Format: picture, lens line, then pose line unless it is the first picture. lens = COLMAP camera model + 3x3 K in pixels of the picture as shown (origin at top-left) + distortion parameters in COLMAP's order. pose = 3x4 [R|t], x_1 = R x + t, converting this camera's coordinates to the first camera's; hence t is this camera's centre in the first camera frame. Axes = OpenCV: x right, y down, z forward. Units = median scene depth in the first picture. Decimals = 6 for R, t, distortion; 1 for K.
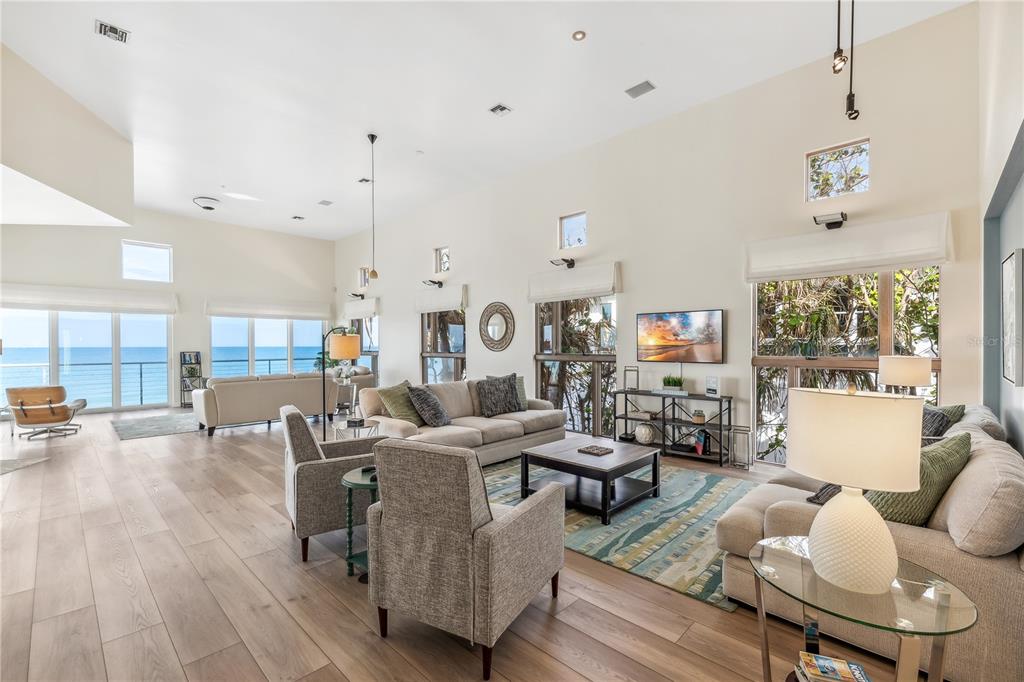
lens RADIAL K [[448.6, 0, 516.8], [0, 448.6, 346.1], [0, 0, 1]] dist [-0.000044, -0.000539]
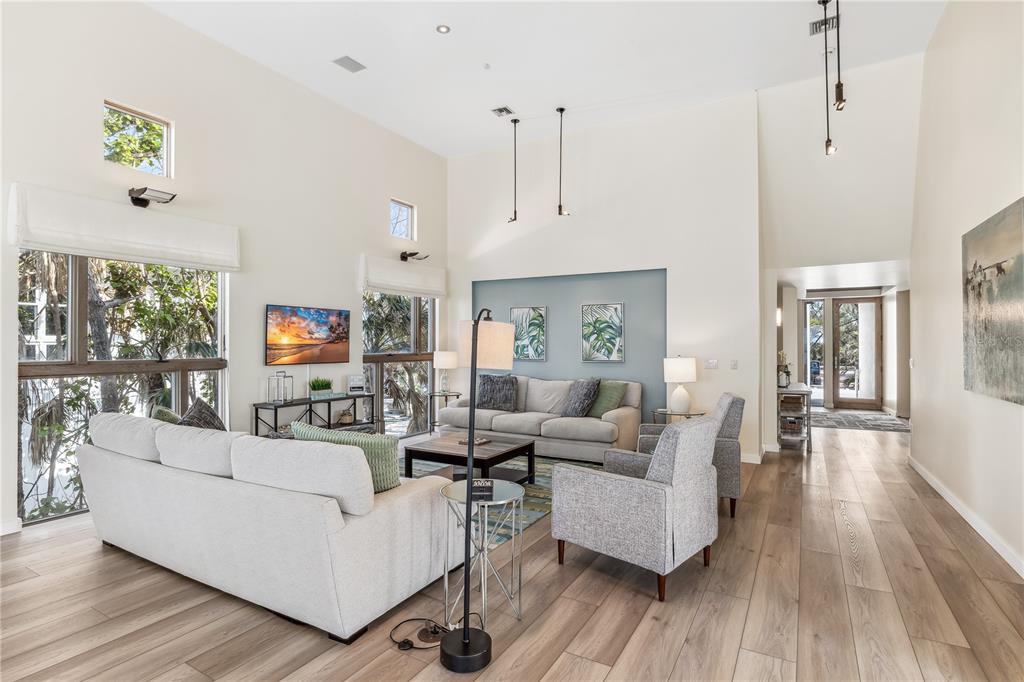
lens RADIAL K [[516.5, 0, 515.6], [0, 516.5, 338.1], [0, 0, 1]] dist [-0.000154, 0.000077]
pose [[-0.248167, 0.010222, 0.968663, -0.749611], [0.010063, 0.999918, -0.007974, -0.002382], [-0.968665, 0.007769, -0.248249, 0.861793]]
